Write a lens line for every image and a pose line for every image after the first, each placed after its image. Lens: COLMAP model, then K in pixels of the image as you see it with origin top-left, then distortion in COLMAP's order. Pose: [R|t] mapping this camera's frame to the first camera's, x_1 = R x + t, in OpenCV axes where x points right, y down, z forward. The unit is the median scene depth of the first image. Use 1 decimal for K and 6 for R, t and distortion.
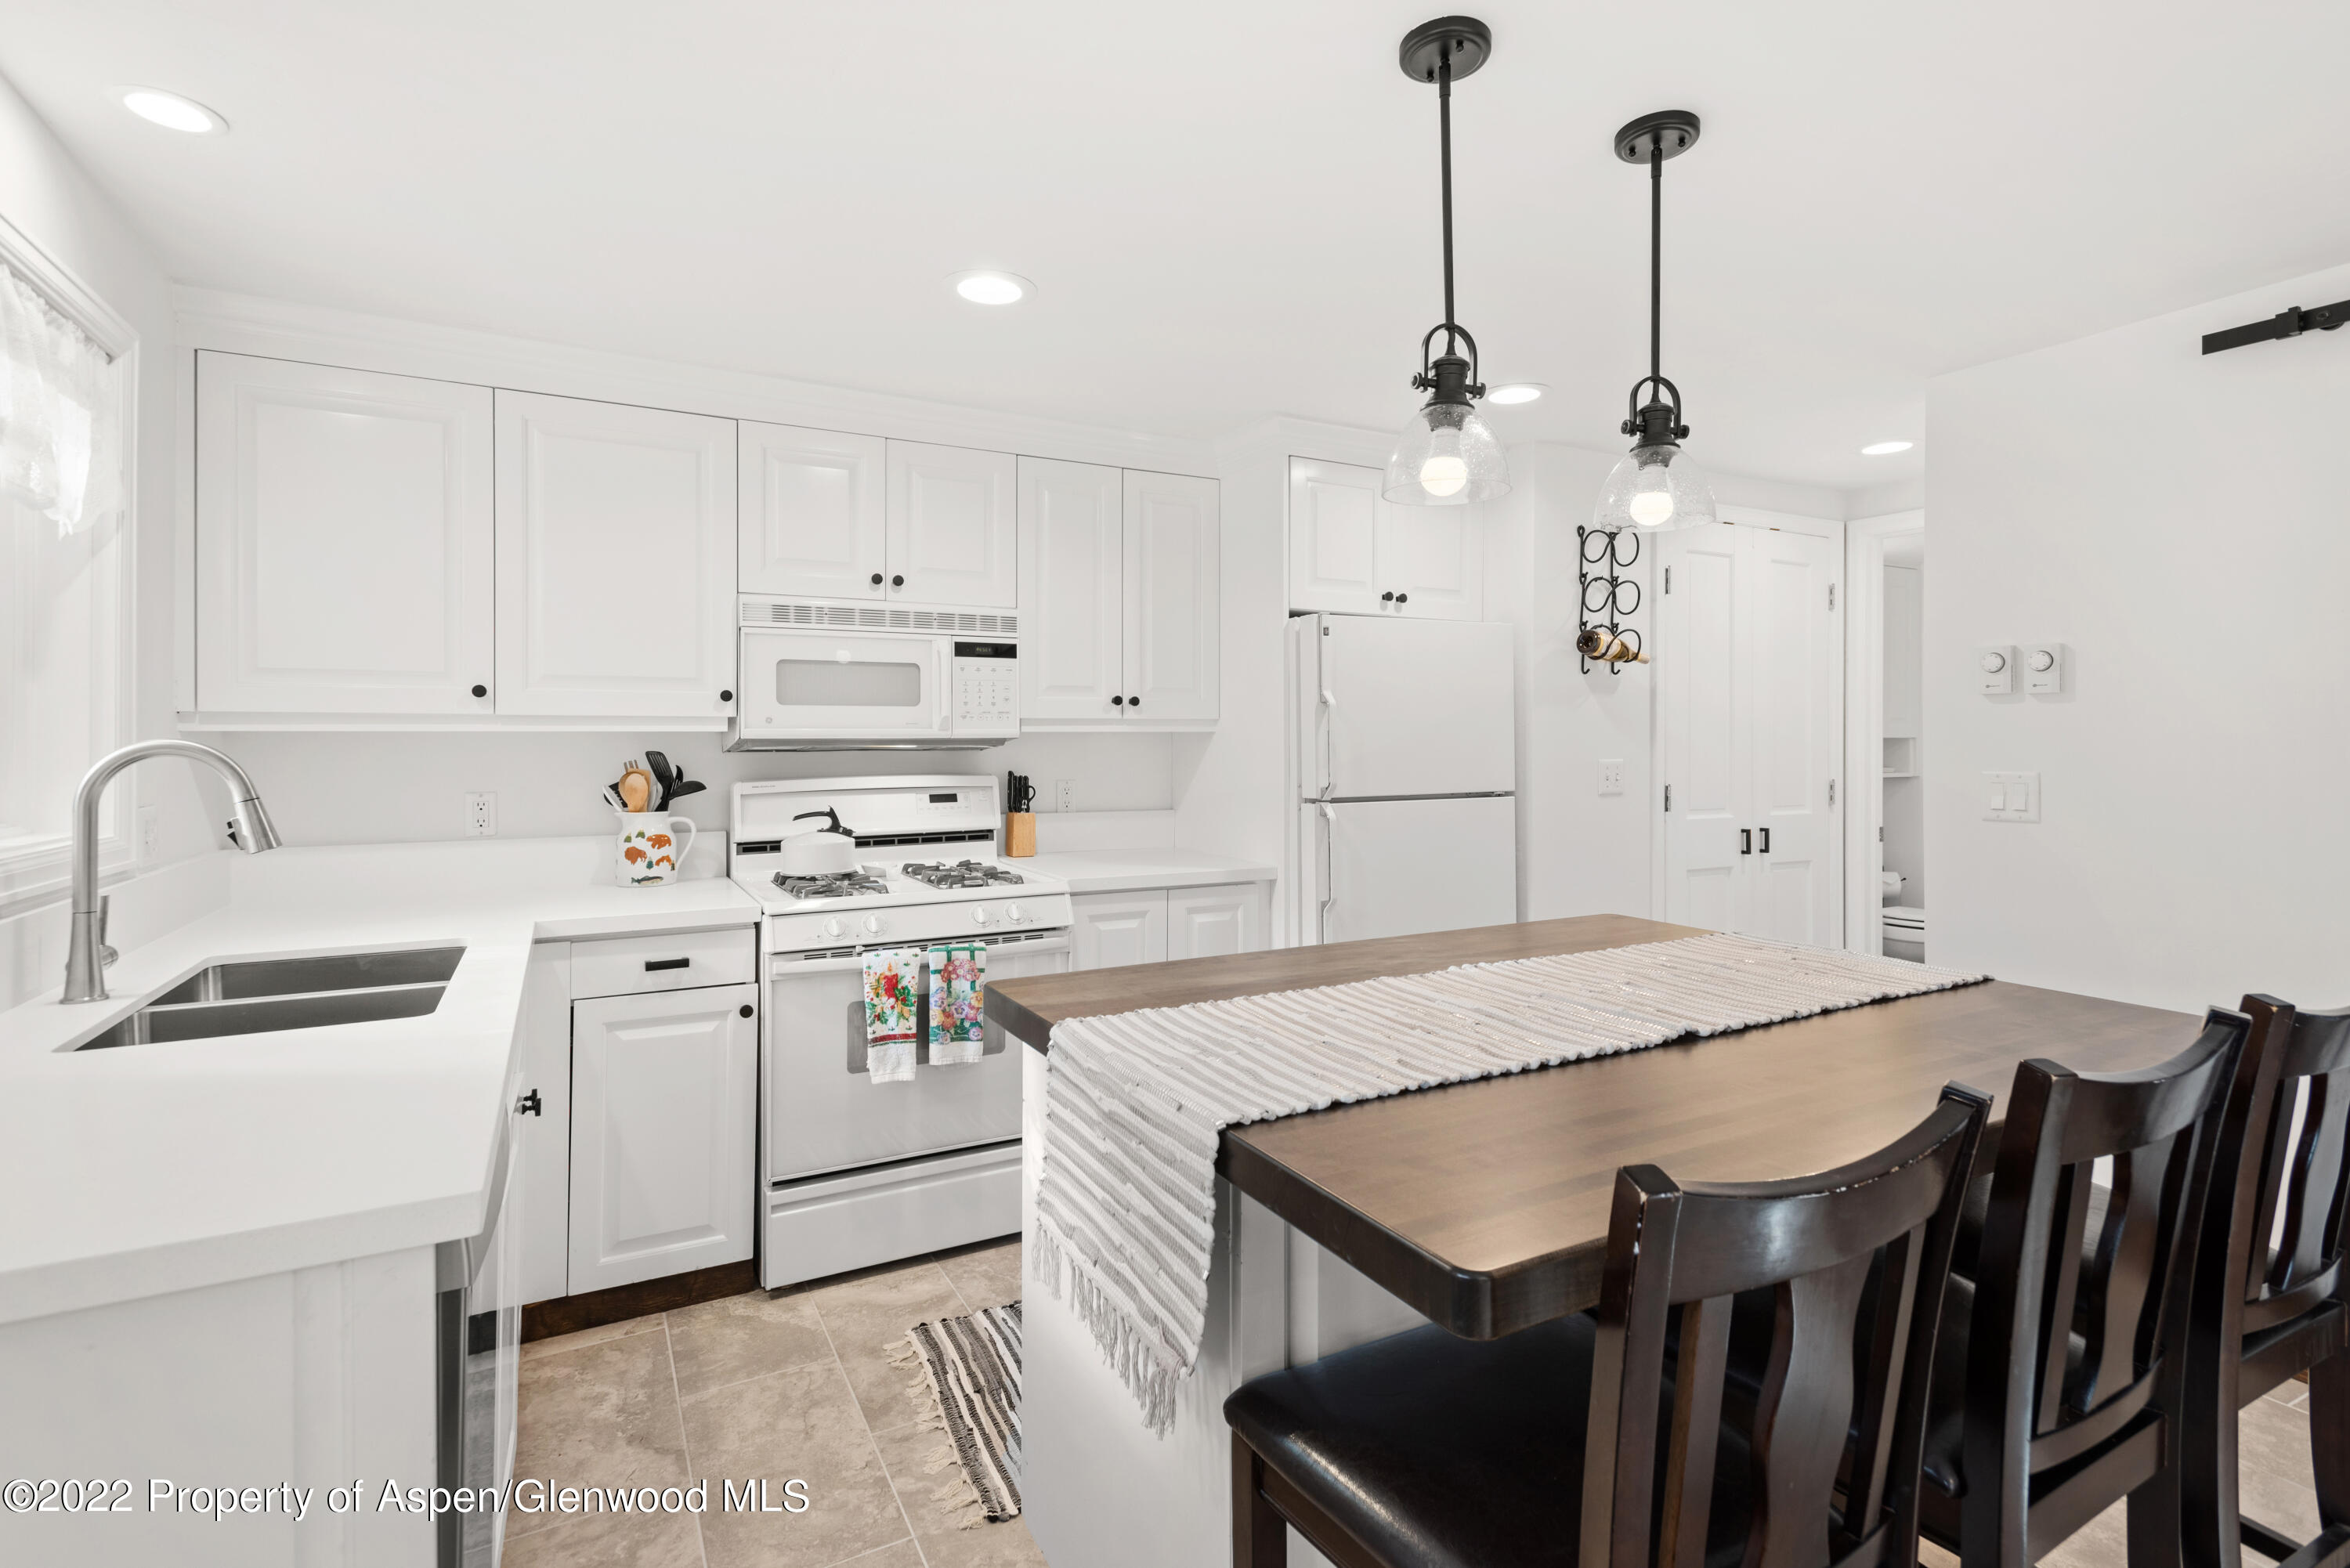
lens RADIAL K [[1113.4, 0, 1169.8], [0, 1113.4, 741.5], [0, 0, 1]] dist [0.021051, -0.006581]
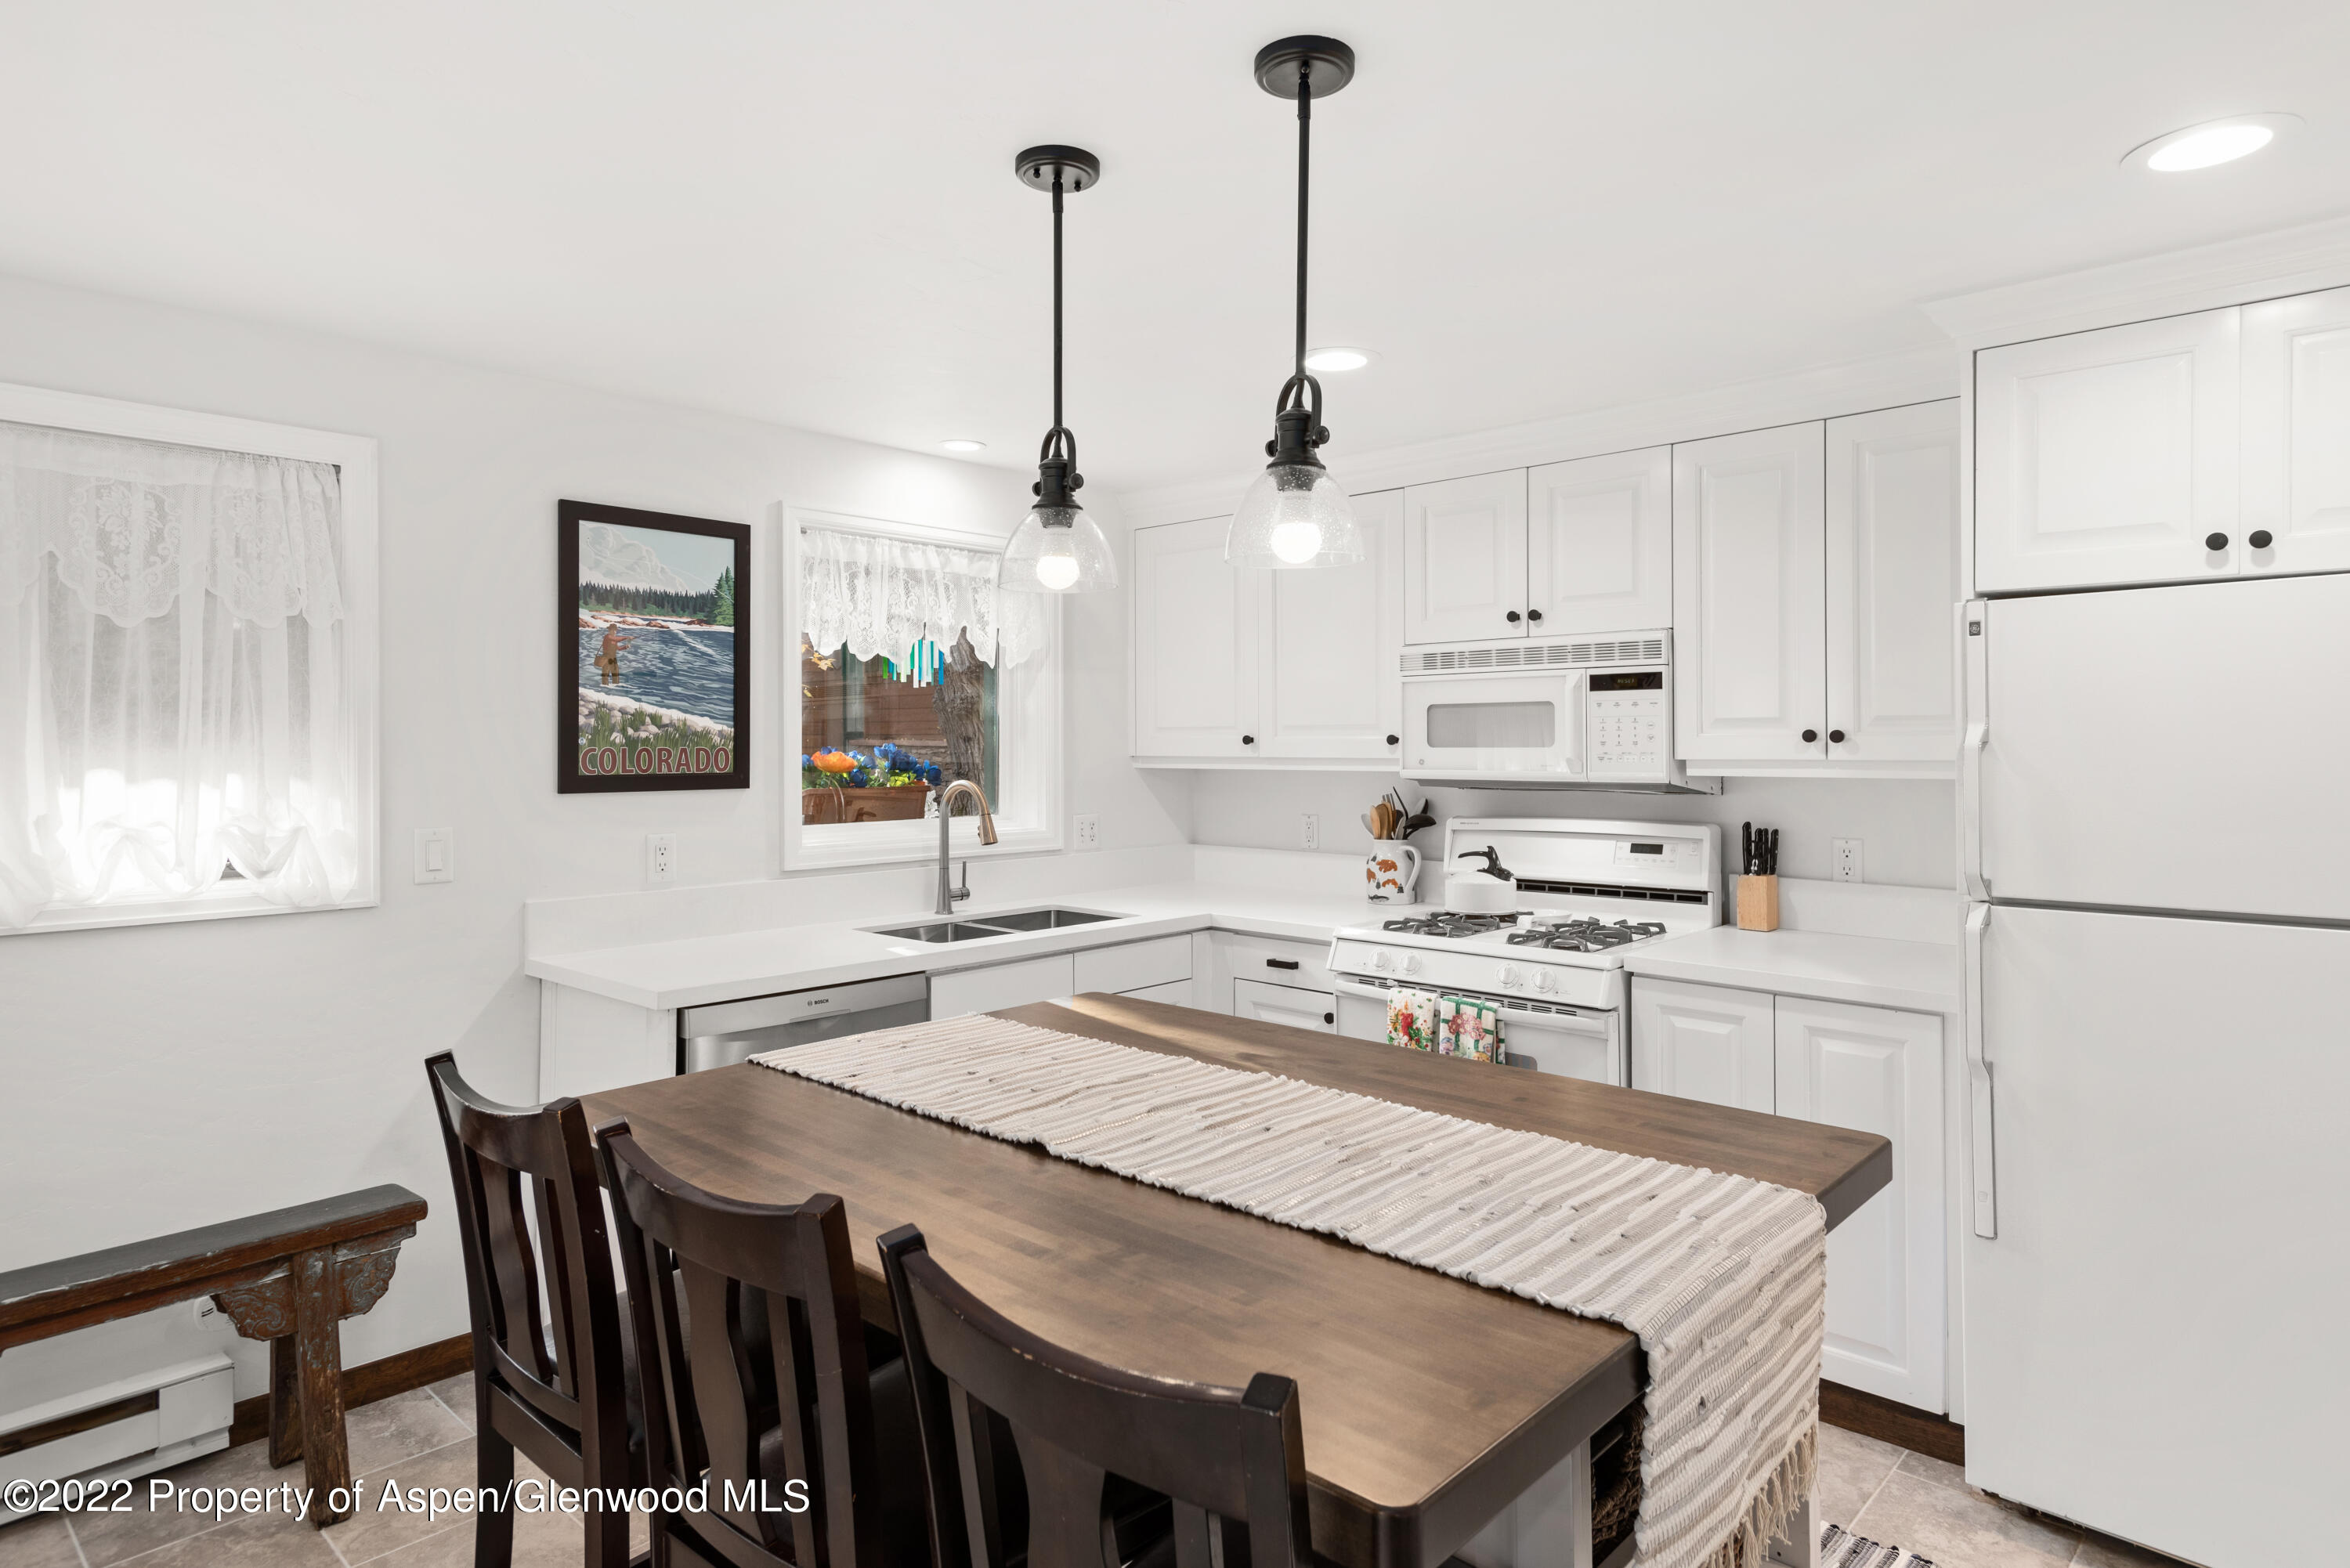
lens RADIAL K [[1331.4, 0, 1171.2], [0, 1331.4, 741.7], [0, 0, 1]] dist [0.032554, -0.010322]
pose [[0.318041, 0.001532, -0.948076, 0.778425], [0.003125, 0.999992, 0.002665, -0.042600], [0.948072, -0.003811, 0.318034, 0.366221]]
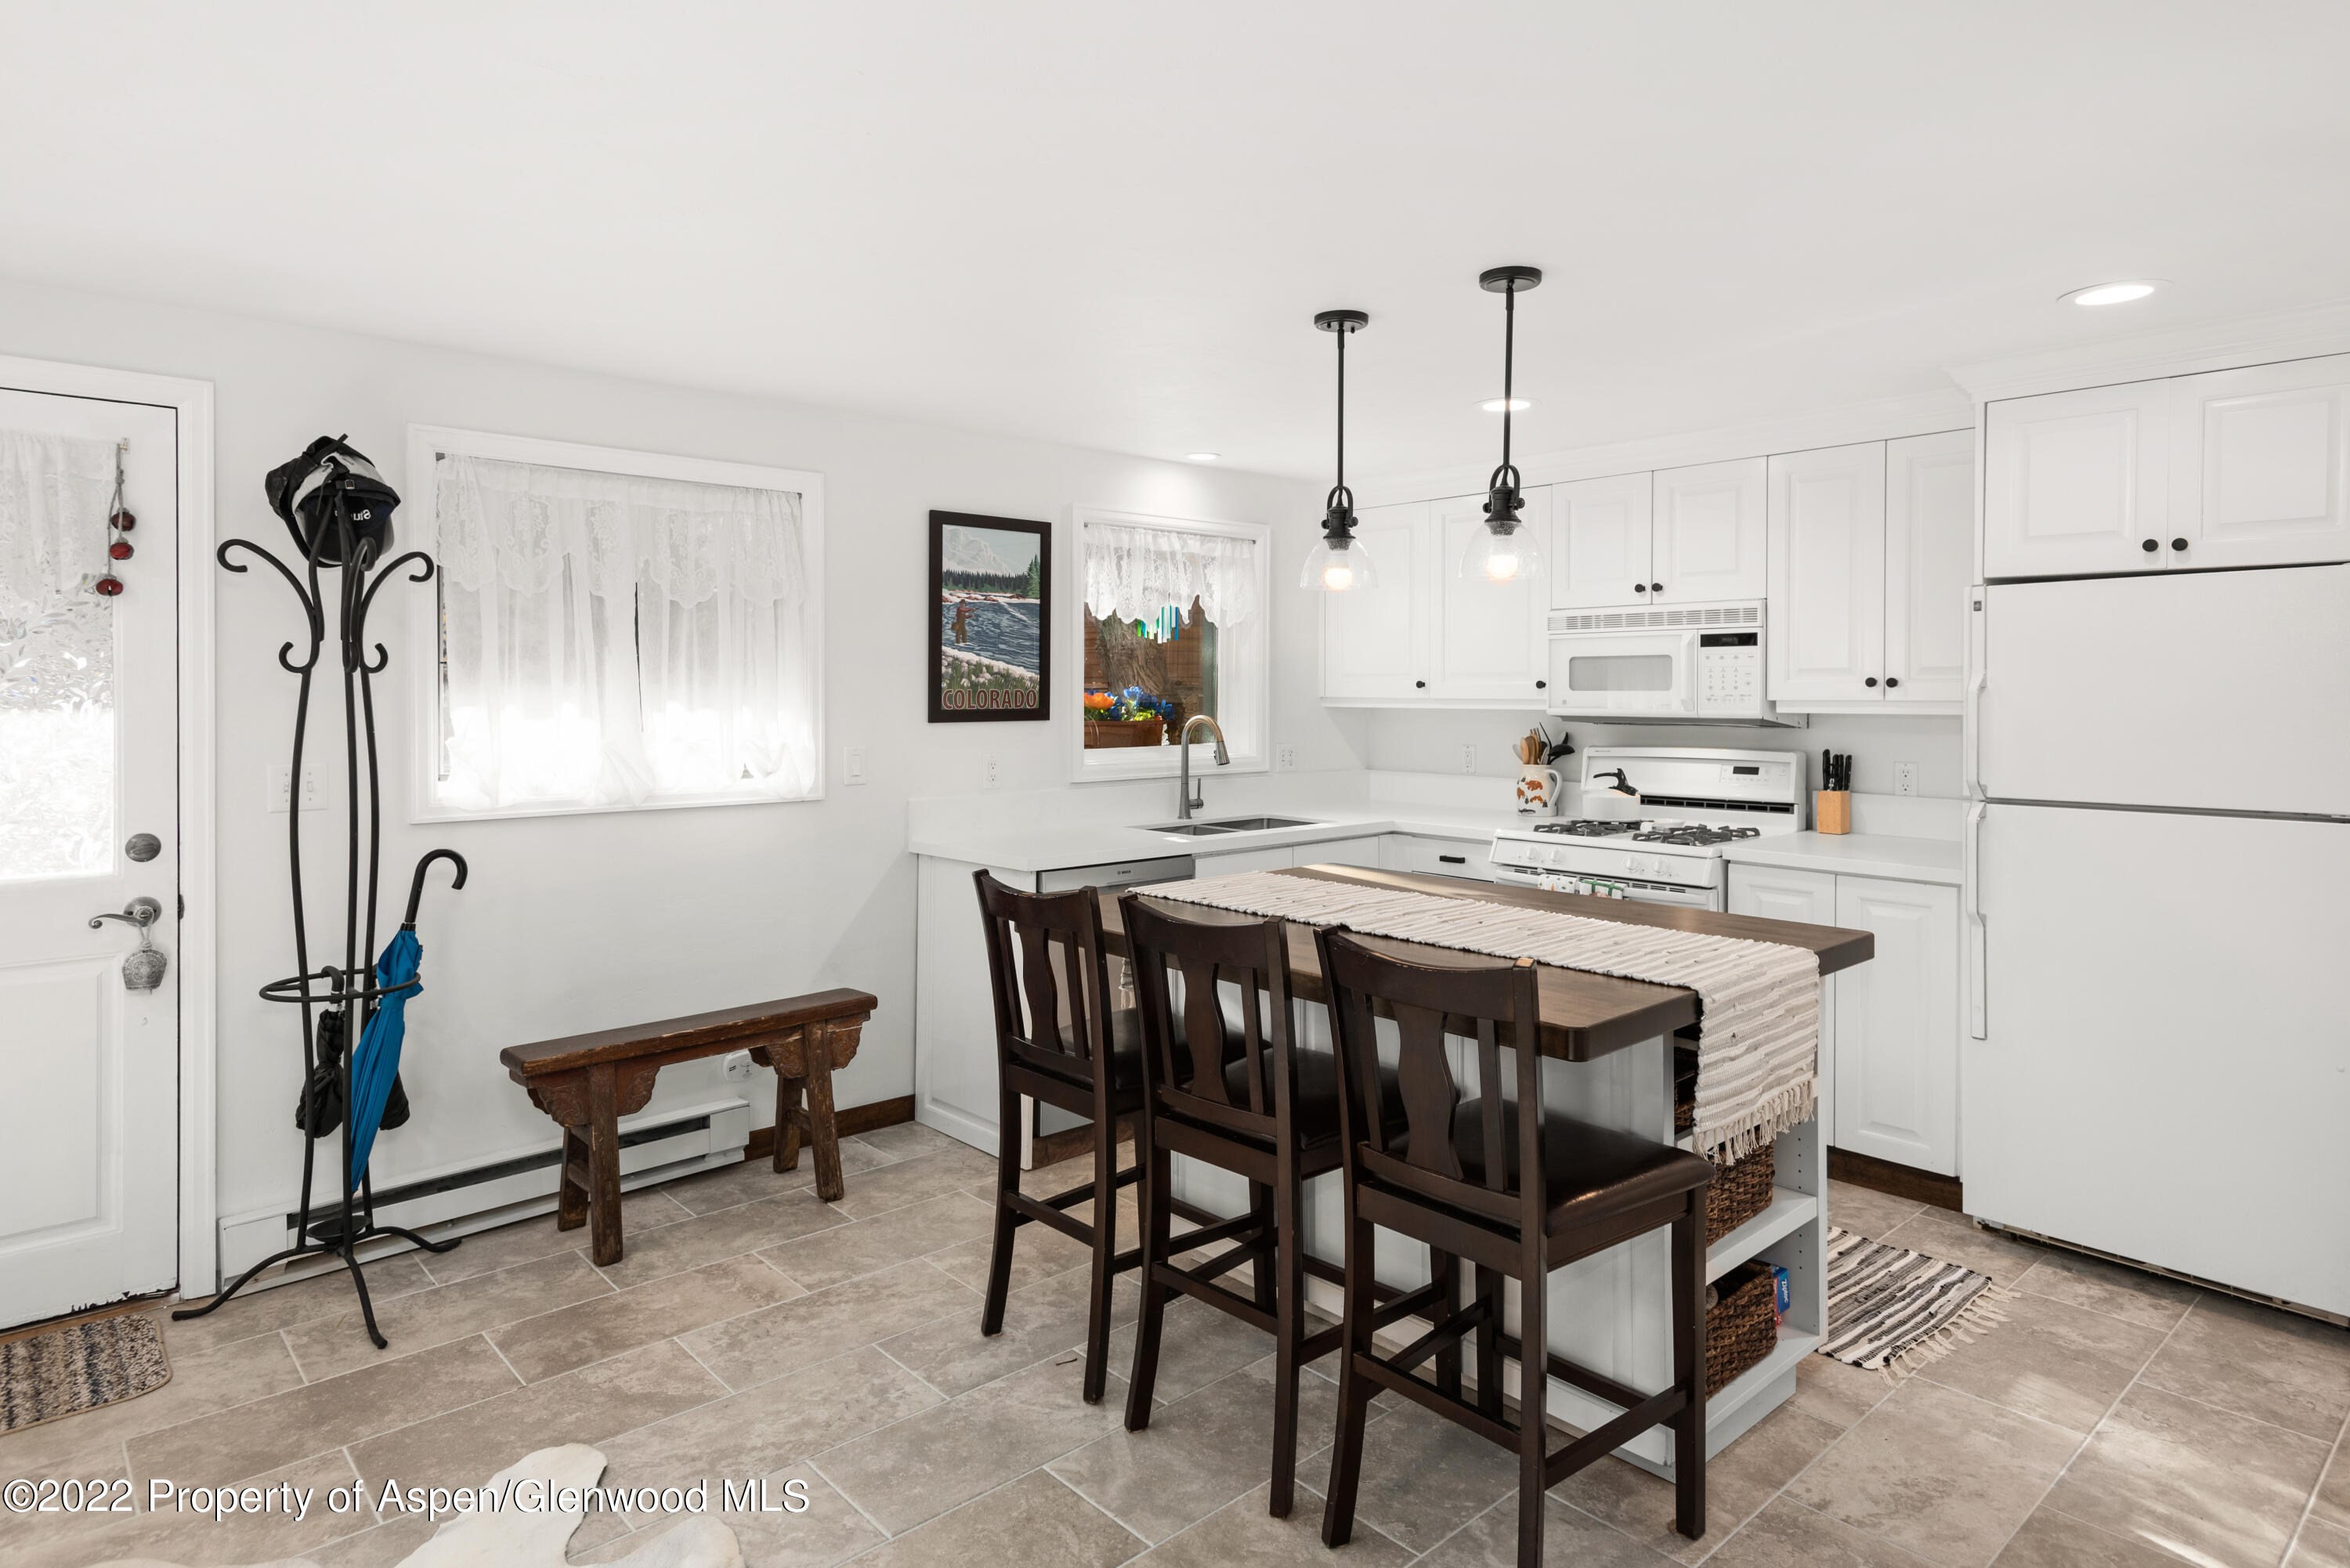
lens RADIAL K [[1331.4, 0, 1179.0], [0, 1331.4, 710.9], [0, 0, 1]] dist [0.032554, -0.010322]
pose [[0.238684, 0.020913, -0.970872, 1.109003], [0.001521, 0.999759, 0.021909, -0.044719], [0.971096, -0.006706, 0.238594, 0.156747]]
